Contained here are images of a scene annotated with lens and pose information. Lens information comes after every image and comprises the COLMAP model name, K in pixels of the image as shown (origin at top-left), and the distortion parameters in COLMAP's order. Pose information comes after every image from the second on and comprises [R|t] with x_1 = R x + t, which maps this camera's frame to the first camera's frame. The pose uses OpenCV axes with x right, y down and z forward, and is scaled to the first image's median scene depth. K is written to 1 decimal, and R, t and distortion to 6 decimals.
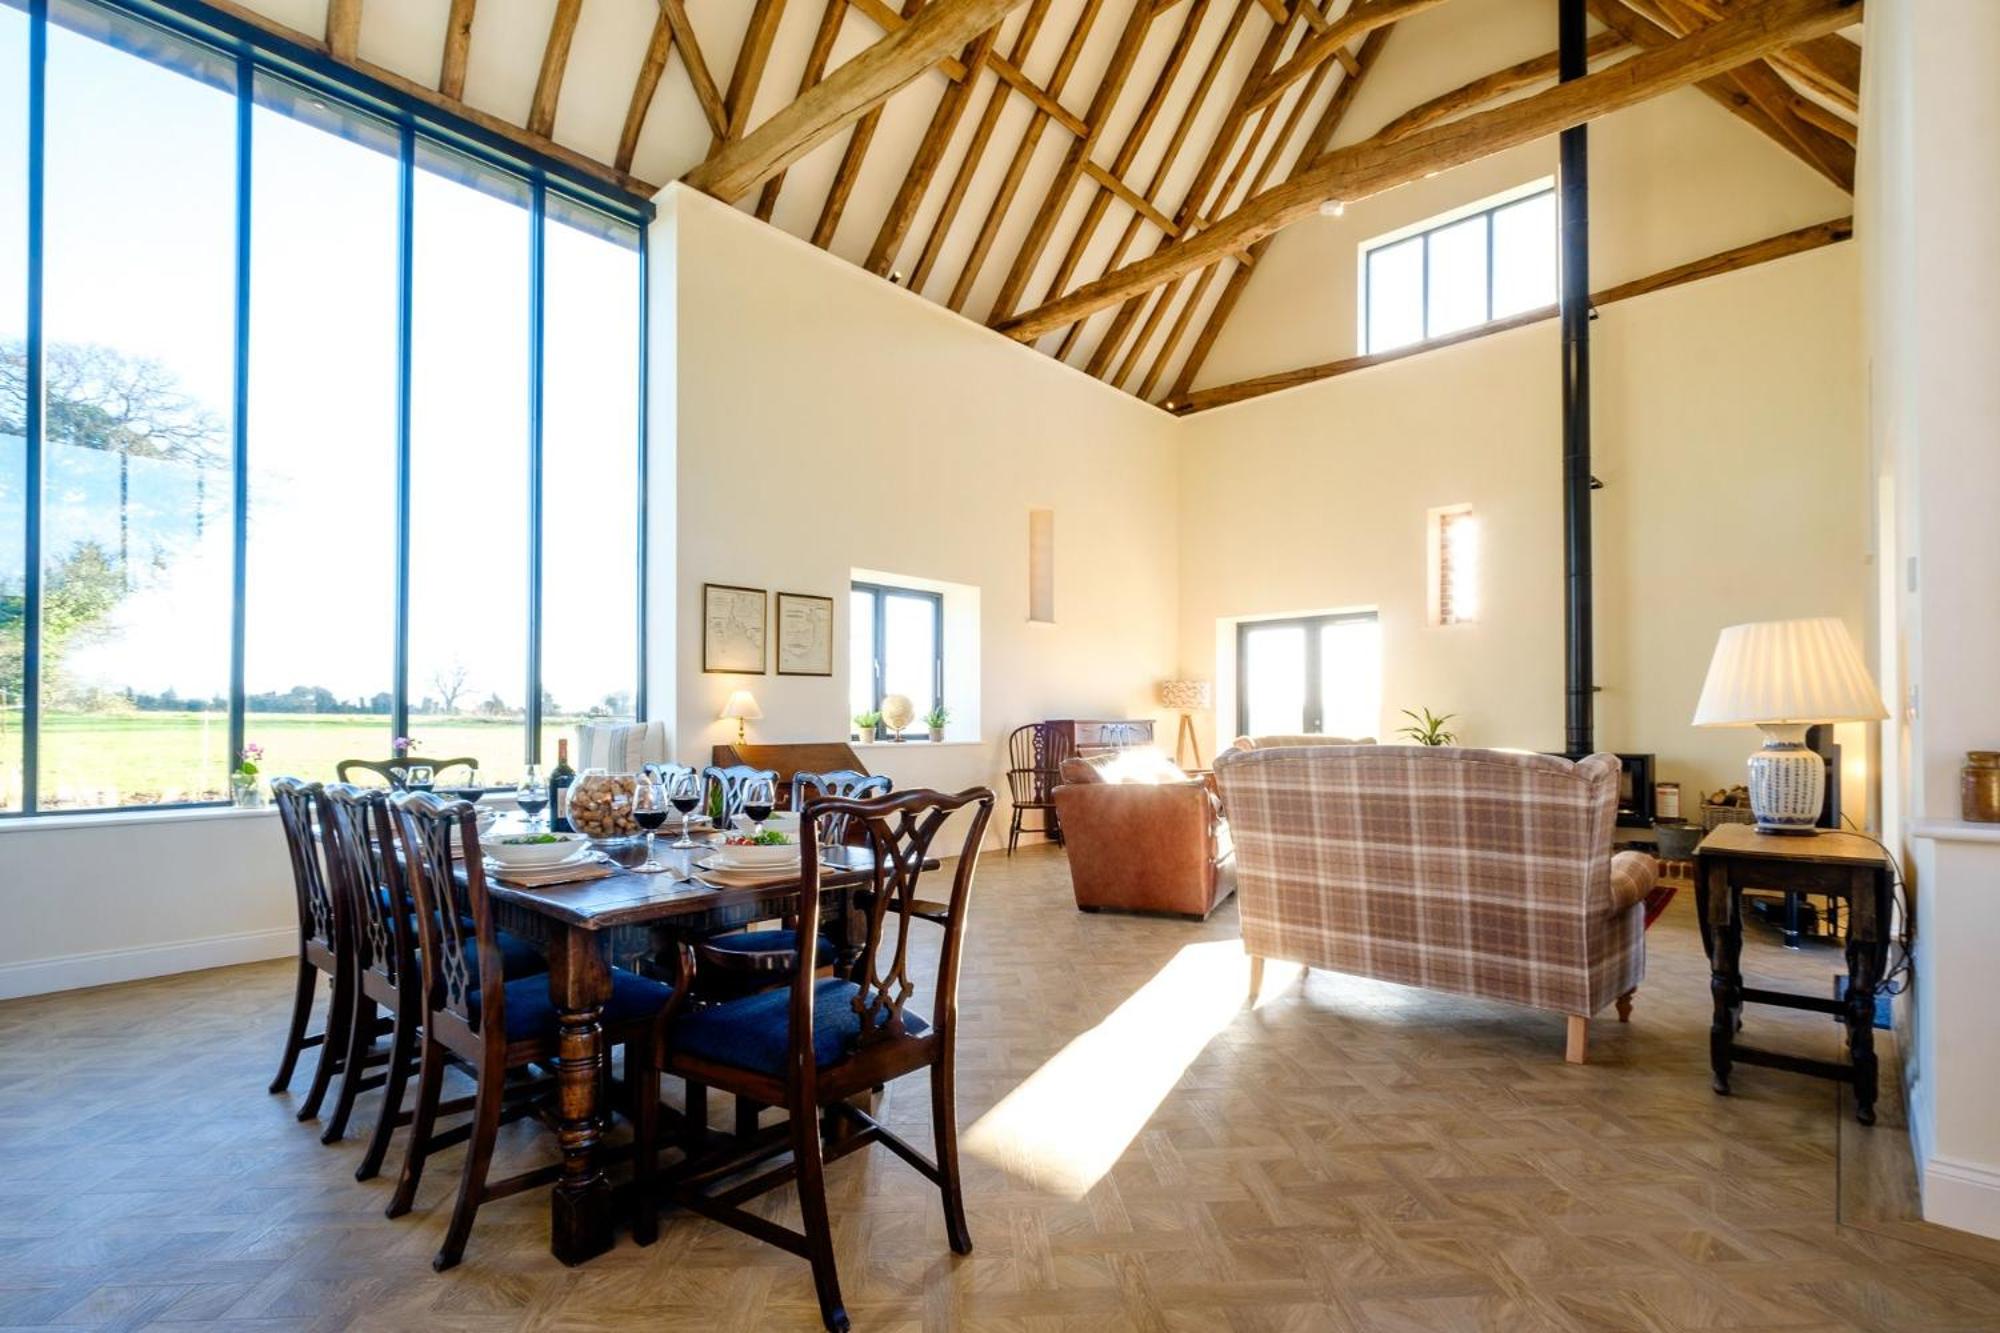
lens RADIAL K [[918.8, 0, 995.4], [0, 918.8, 709.1], [0, 0, 1]] dist [0.004732, 0.000538]
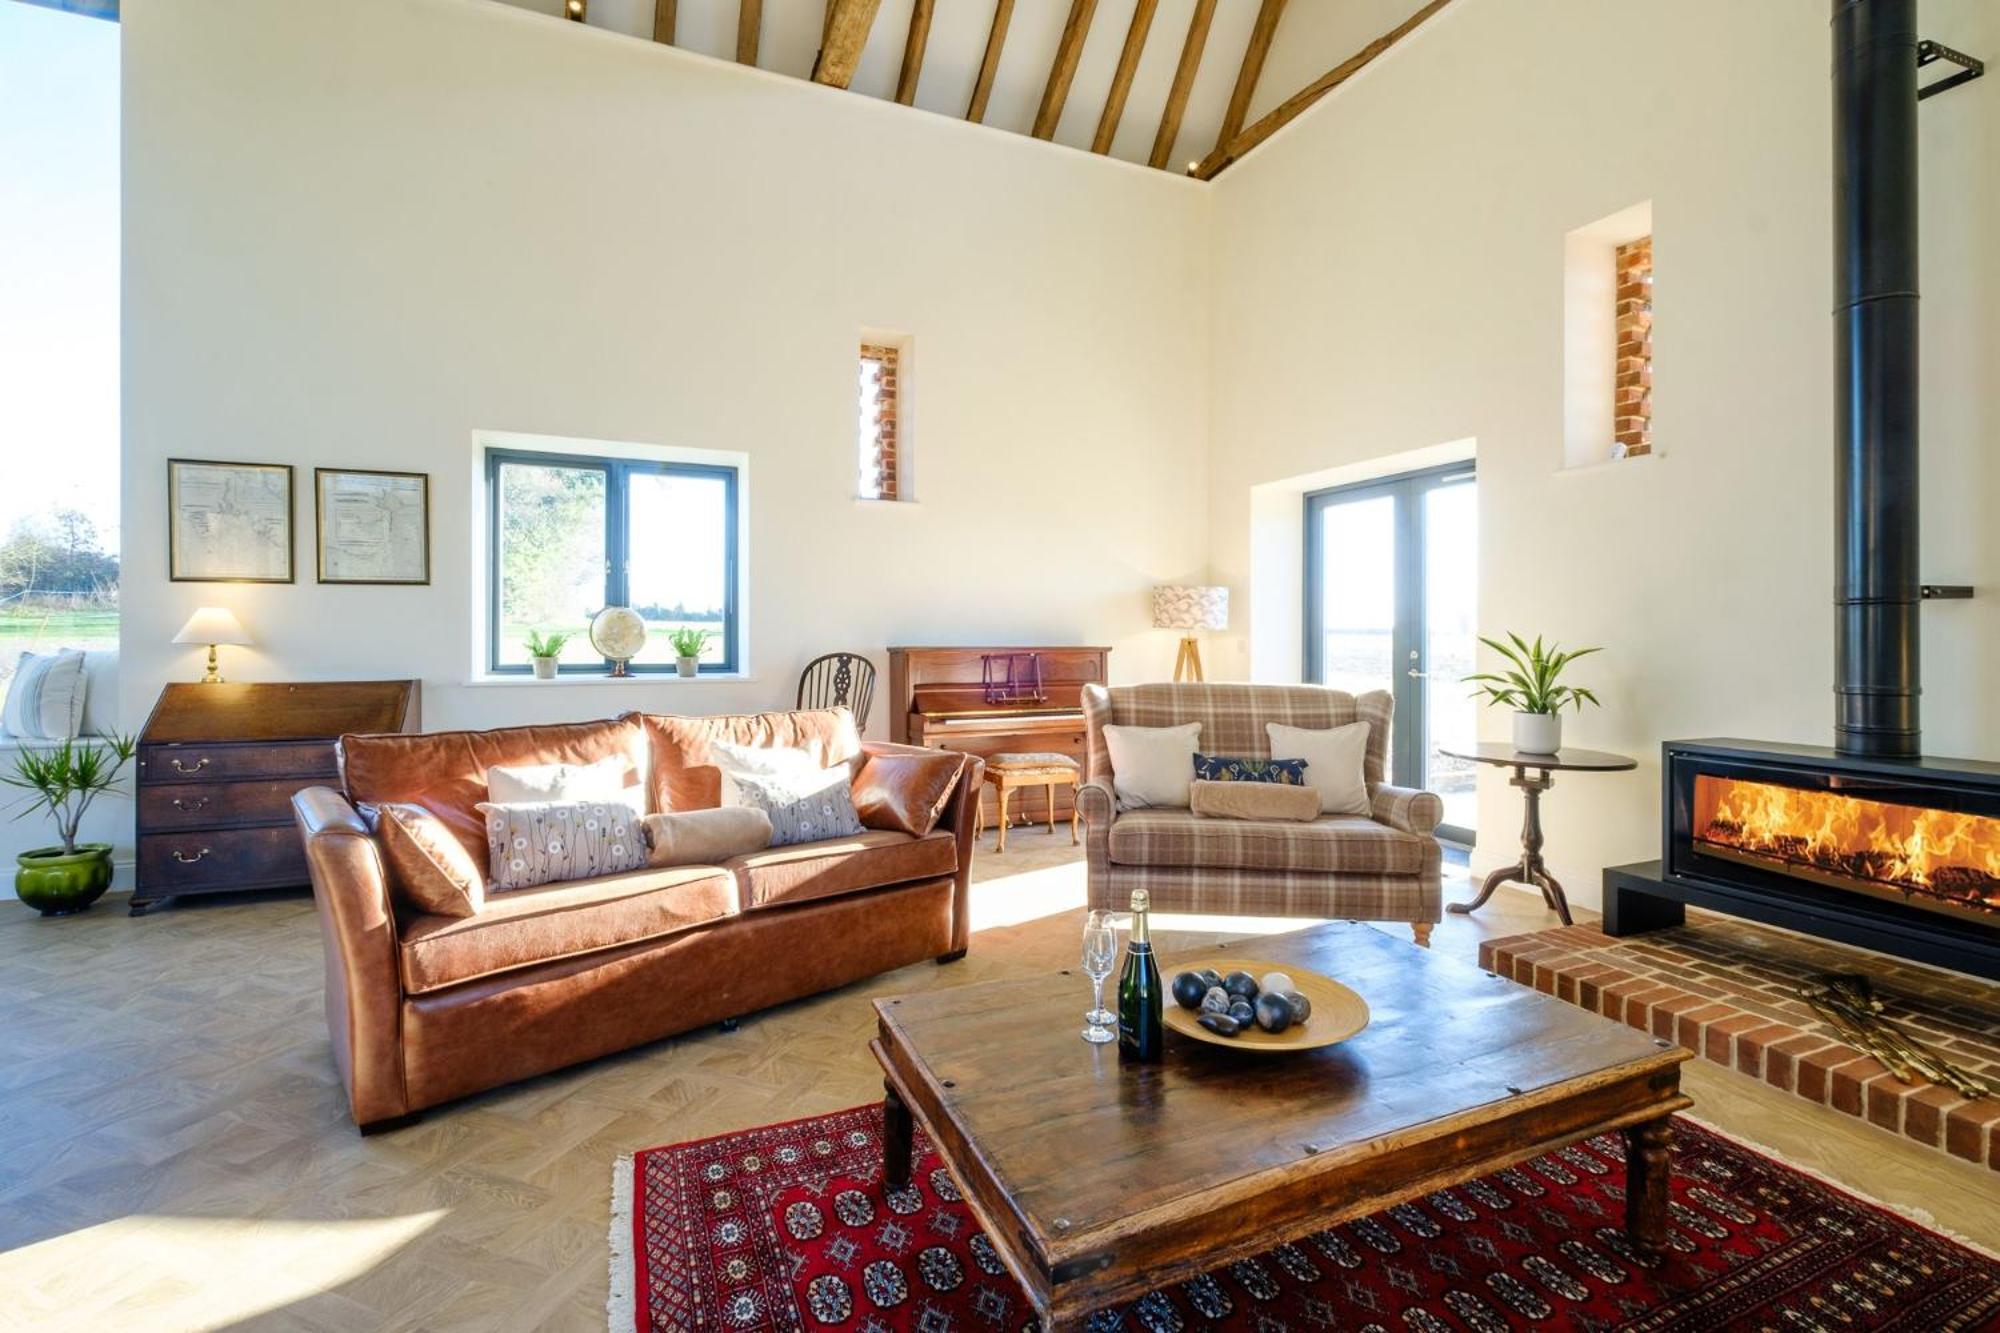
lens RADIAL K [[876.4, 0, 959.4], [0, 876.4, 649.2], [0, 0, 1]] dist [-0.018721, -0.000224]
pose [[0.906114, 0.016266, -0.422721, 0.472618], [-0.004690, 0.999585, 0.028410, -0.006555], [0.423008, -0.023760, 0.905815, 0.552972]]
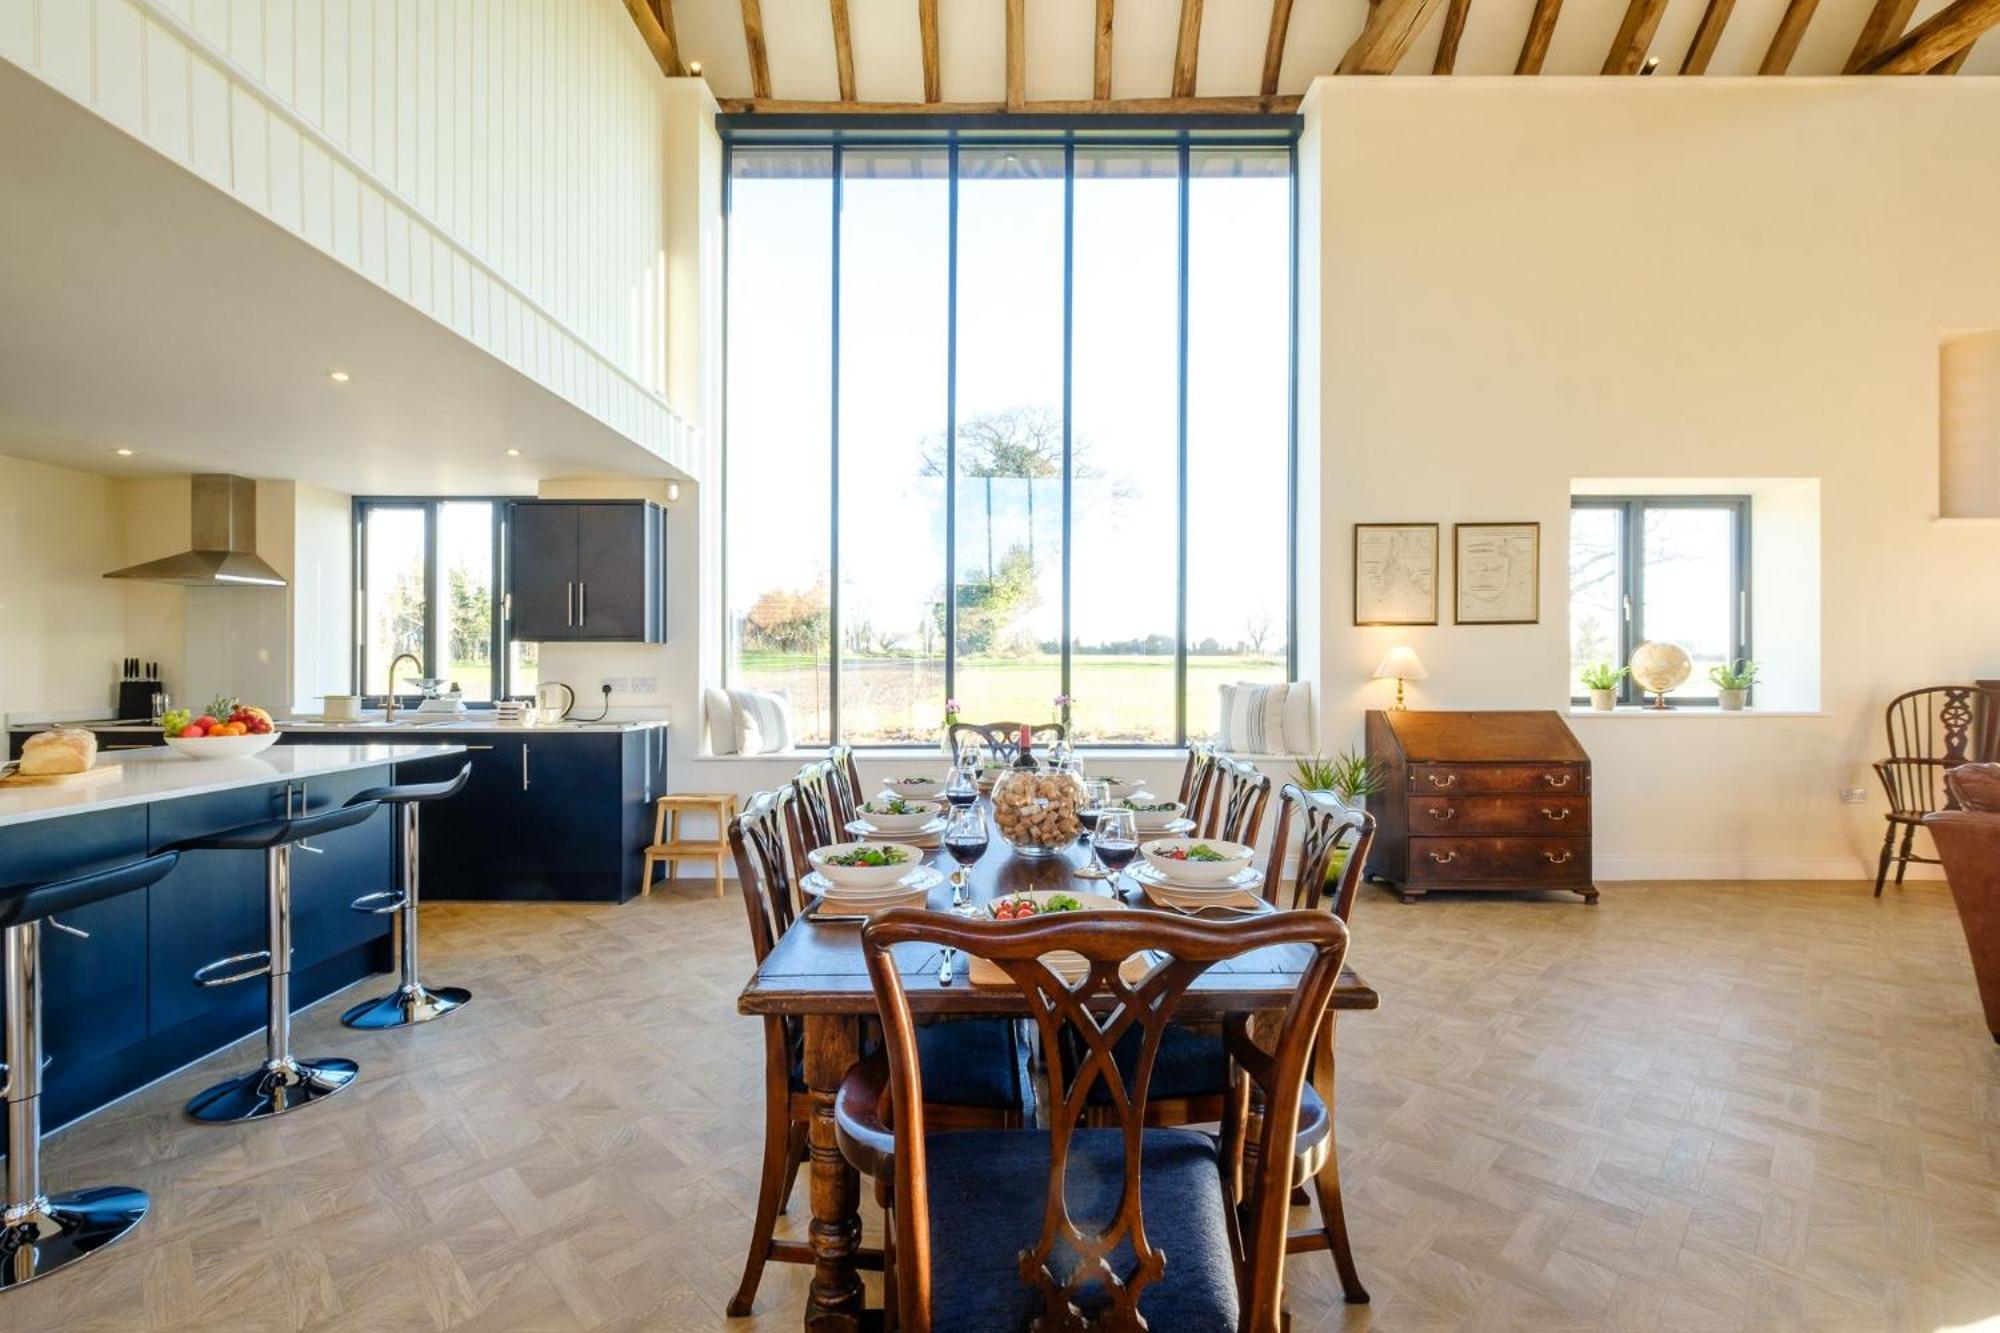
lens RADIAL K [[918.8, 0, 982.0], [0, 918.8, 670.8], [0, 0, 1]] dist [0.004732, 0.000538]
pose [[0.667483, 0.004139, -0.744614, 0.087382], [0.008213, 0.999883, 0.012921, -0.009333], [0.744580, -0.014740, 0.667370, 0.125351]]
